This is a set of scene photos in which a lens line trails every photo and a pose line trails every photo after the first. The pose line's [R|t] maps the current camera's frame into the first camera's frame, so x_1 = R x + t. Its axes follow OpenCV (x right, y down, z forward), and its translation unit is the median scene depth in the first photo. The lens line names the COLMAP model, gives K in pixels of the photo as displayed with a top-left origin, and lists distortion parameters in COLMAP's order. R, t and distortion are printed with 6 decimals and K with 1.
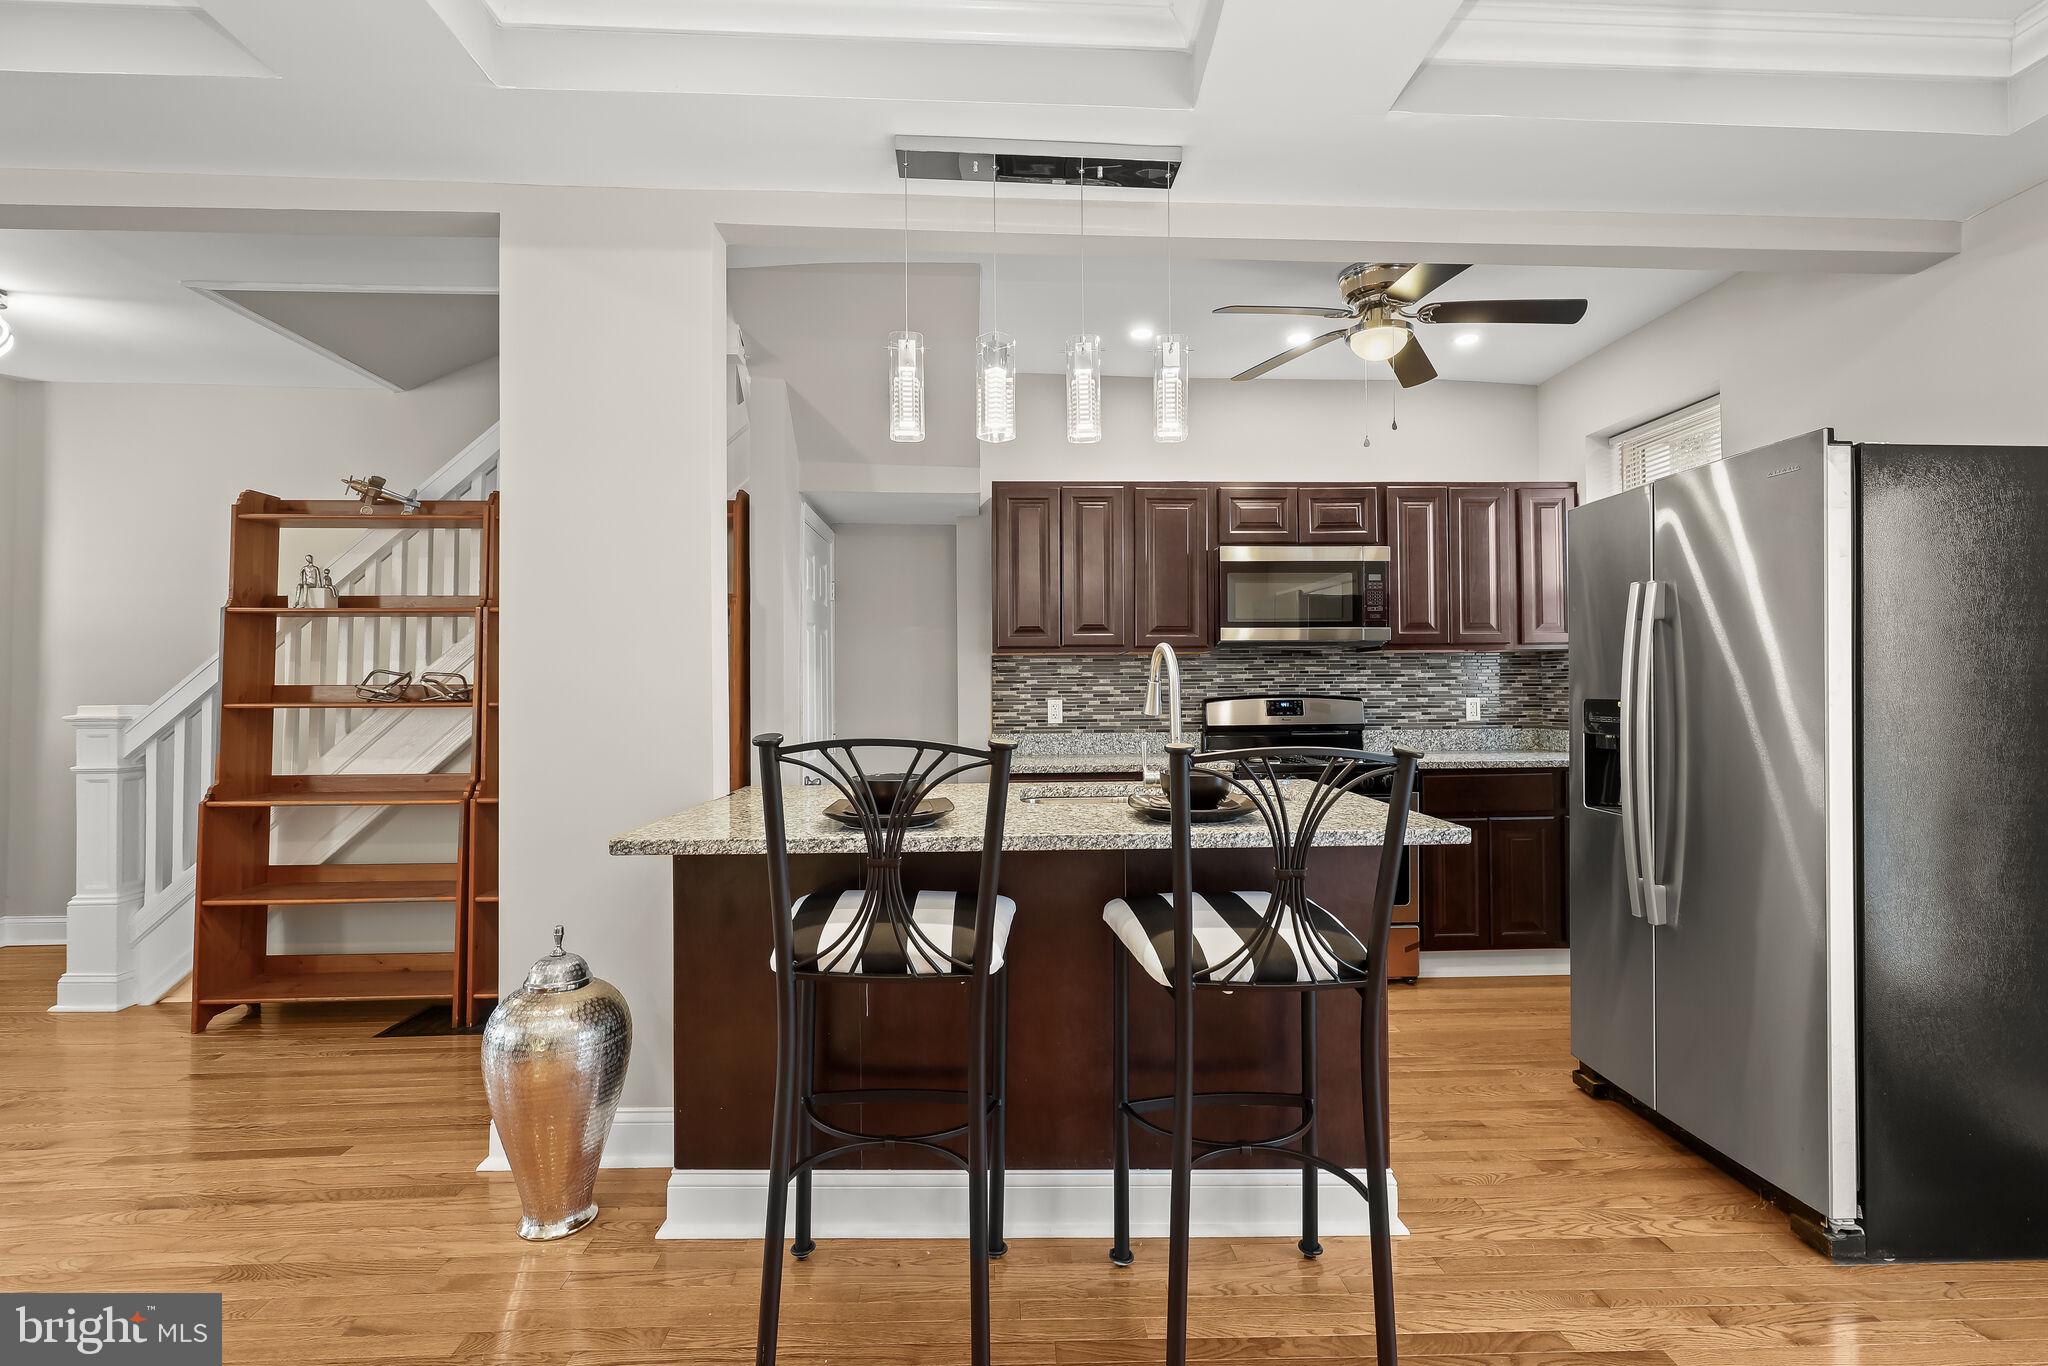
lens RADIAL K [[954.5, 0, 1031.3], [0, 954.5, 676.3], [0, 0, 1]] dist [0.006152, -0.001619]
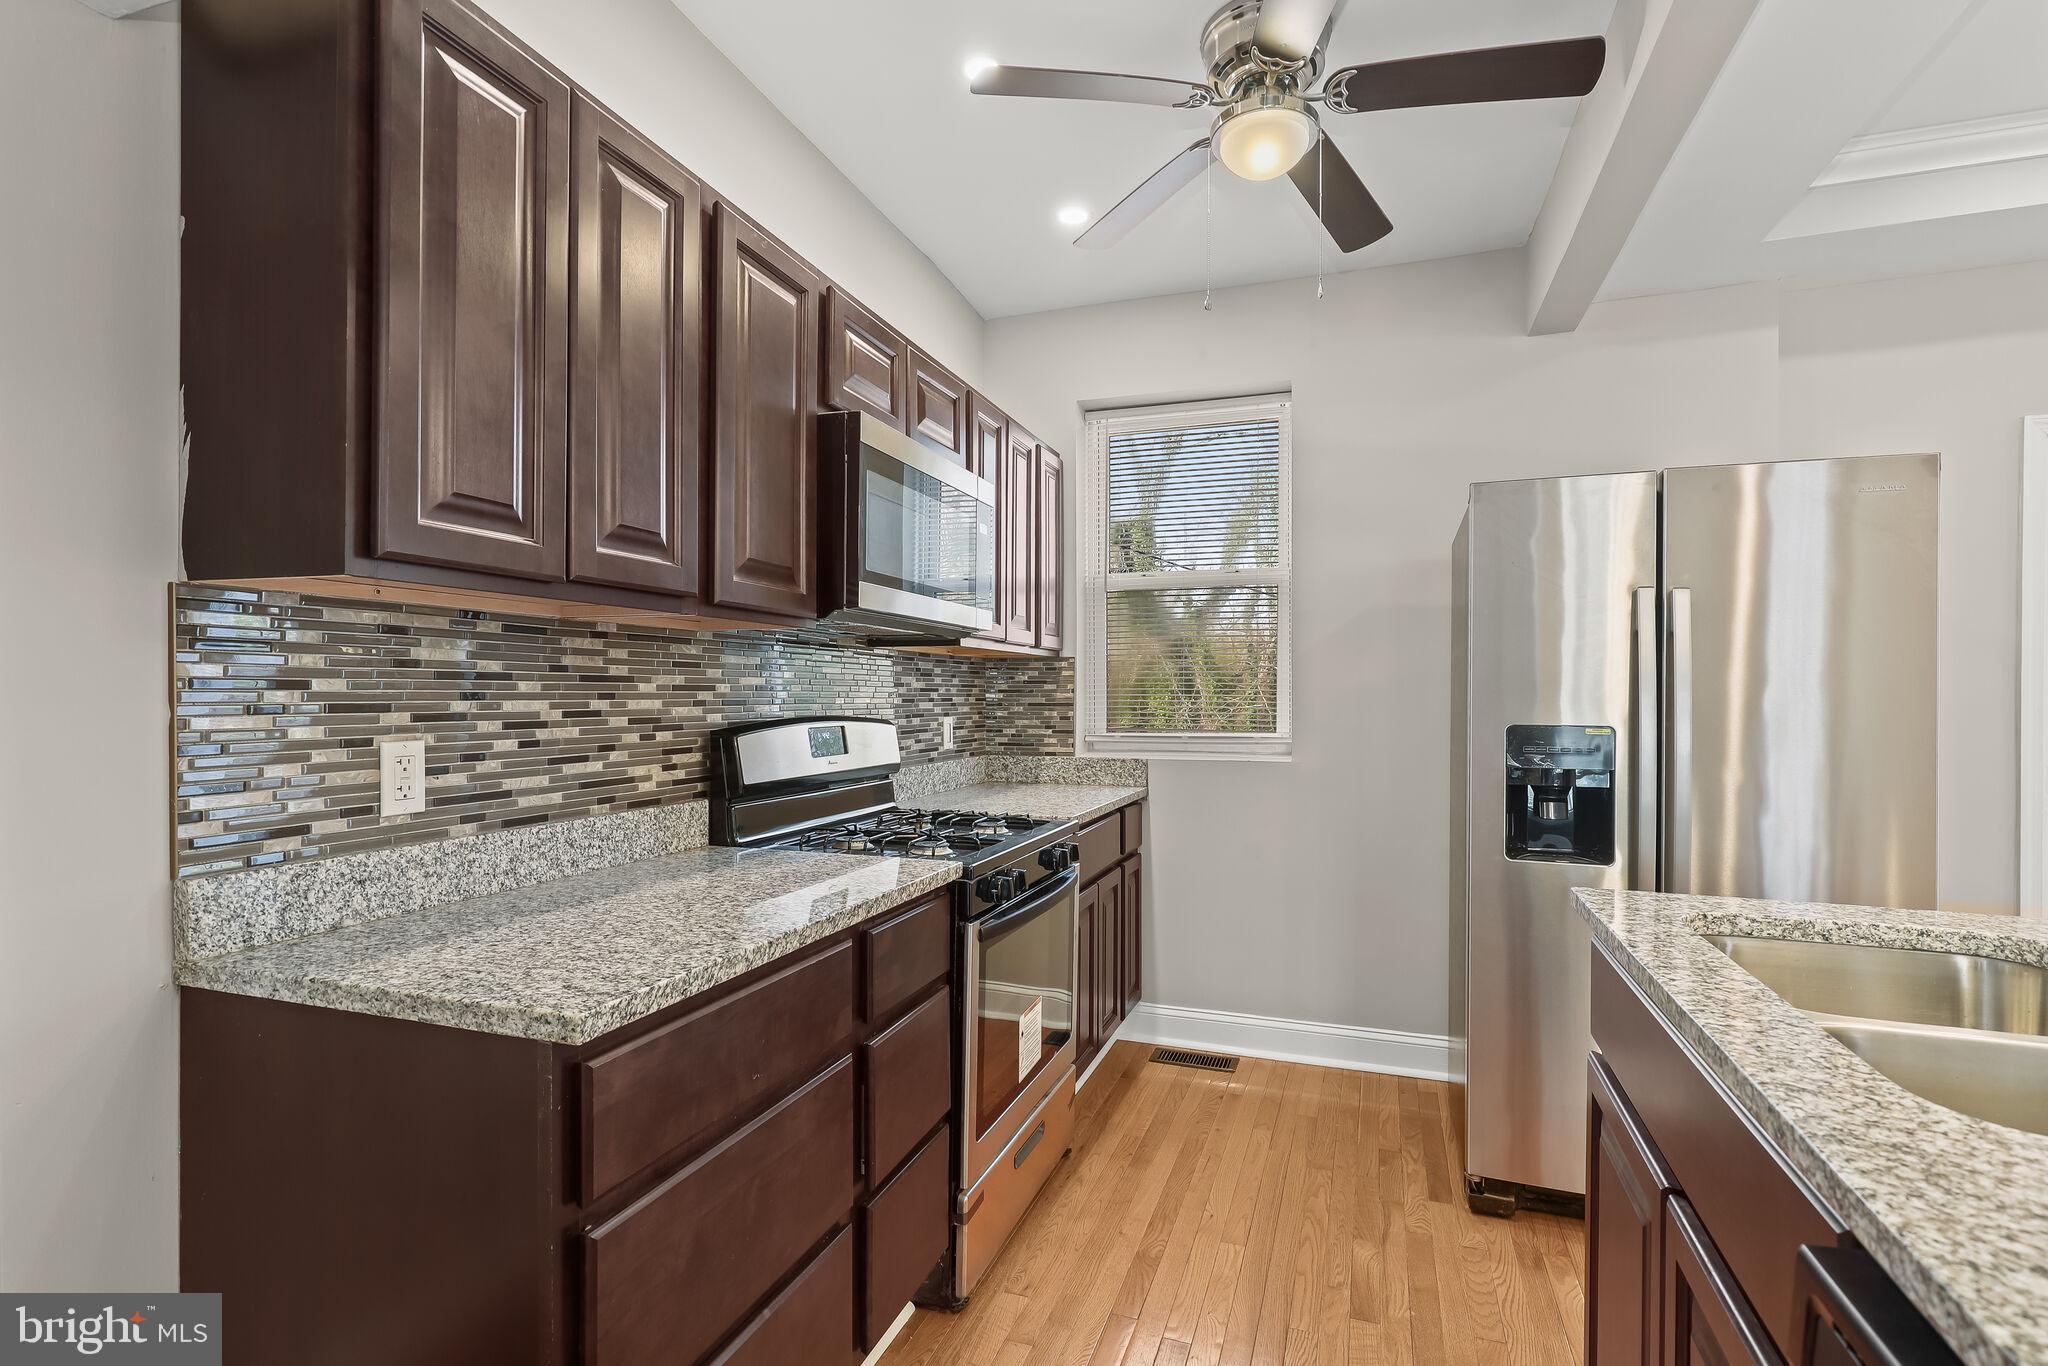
lens RADIAL K [[954.5, 0, 1037.0], [0, 954.5, 700.3], [0, 0, 1]] dist [0.006152, -0.001619]
pose [[0.372473, 0.003320, 0.928037, -0.213944], [-0.020623, 0.999776, 0.004700, 0.004964], [-0.927814, -0.020889, 0.372458, 0.738665]]
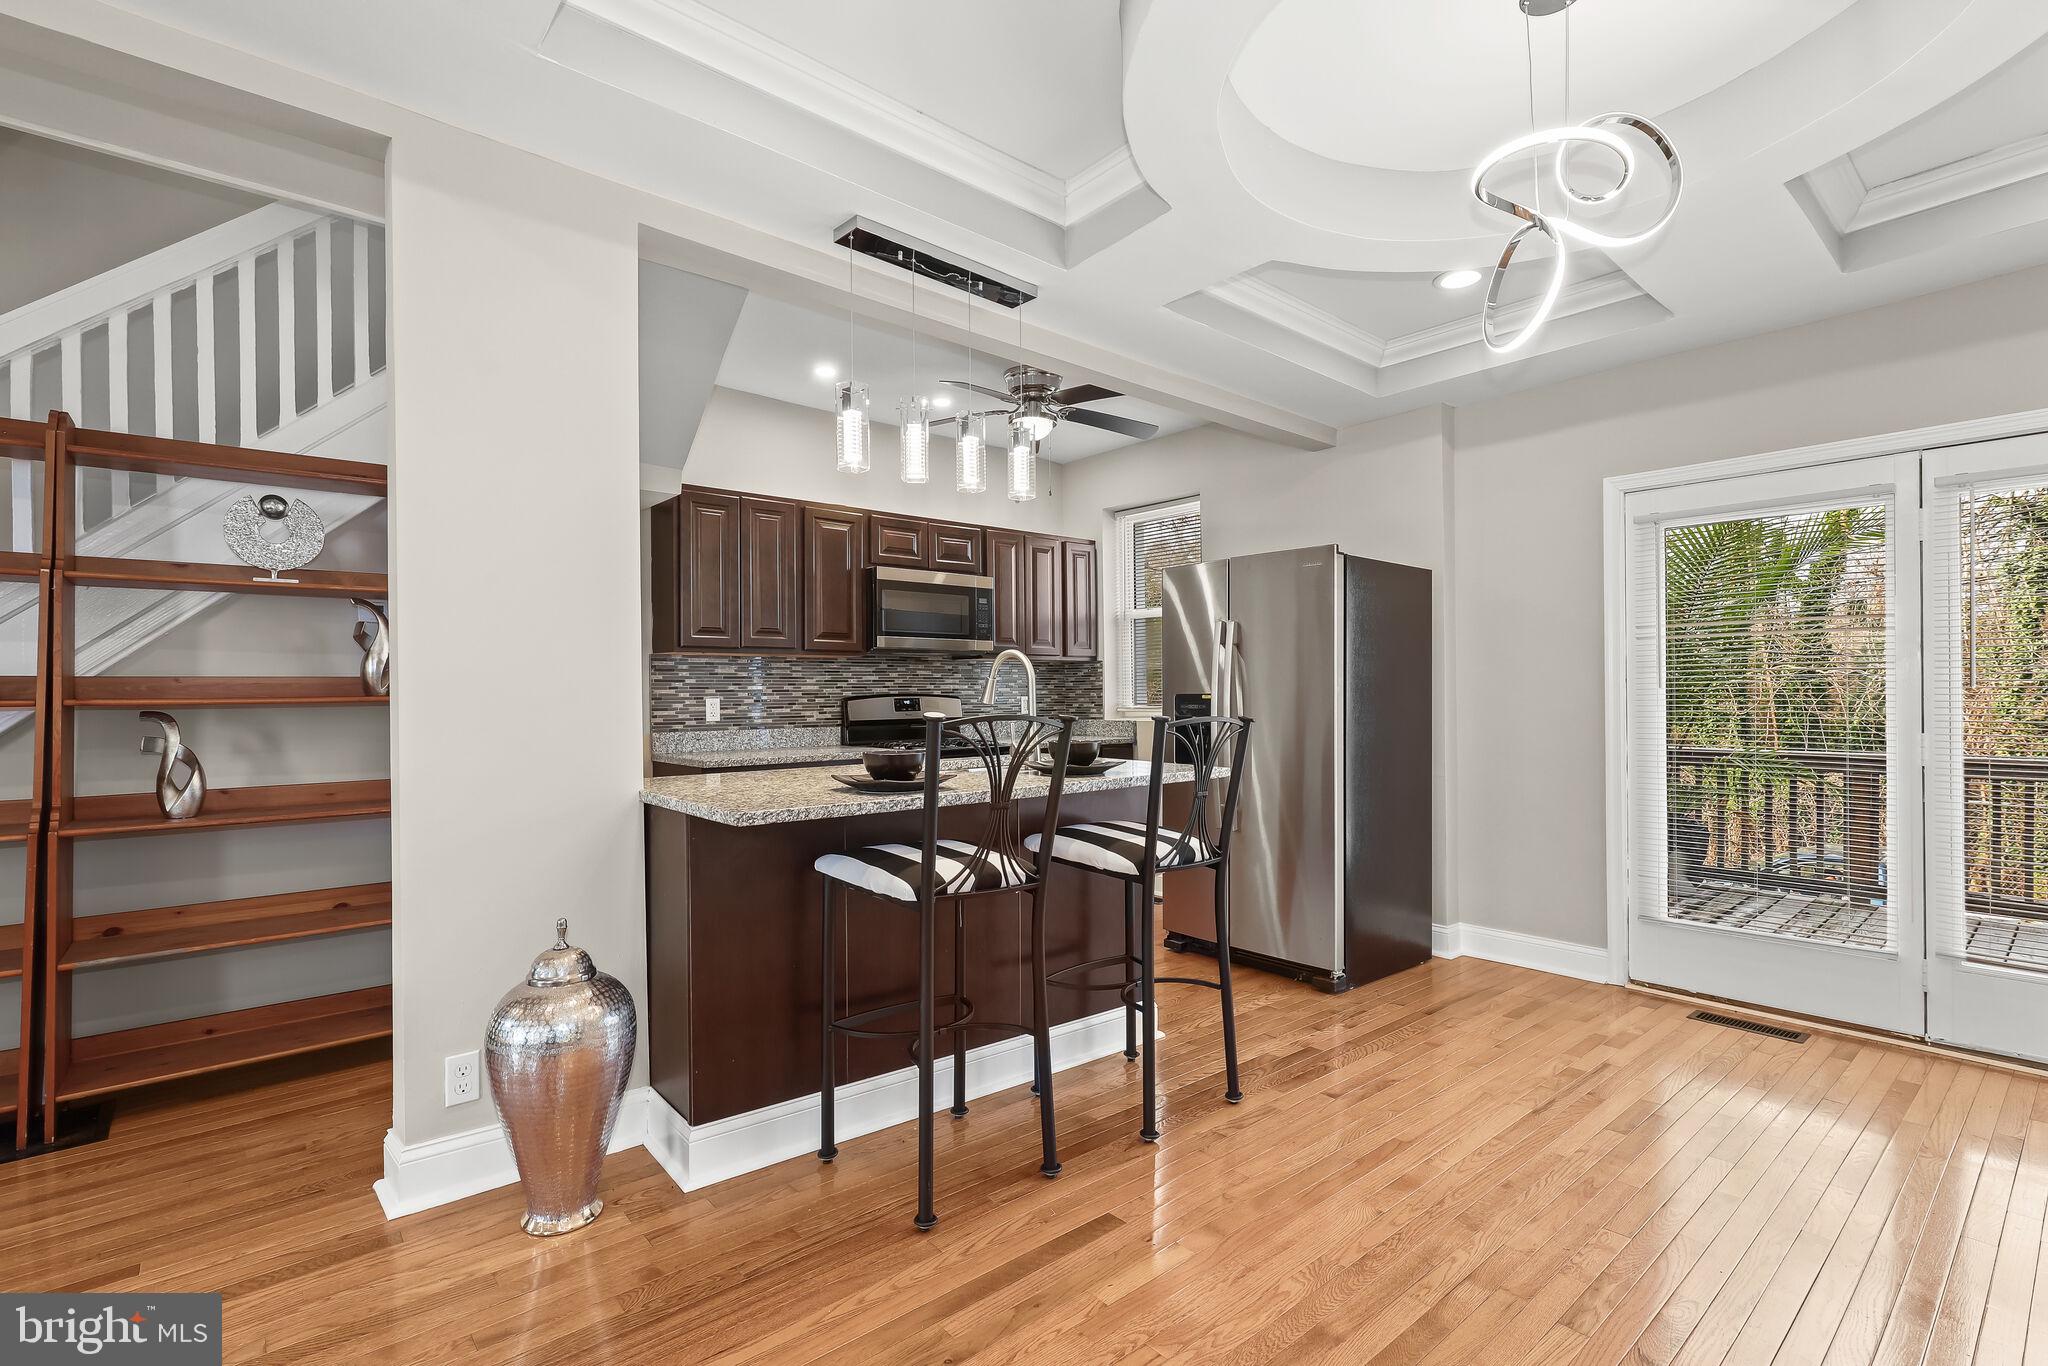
lens RADIAL K [[954.5, 0, 1044.2], [0, 954.5, 689.6], [0, 0, 1]] dist [0.006152, -0.001619]
pose [[0.778886, 0.003458, 0.627156, -0.376709], [-0.007500, 0.999965, 0.003801, 0.008973], [-0.627120, -0.007664, 0.778885, -0.039614]]
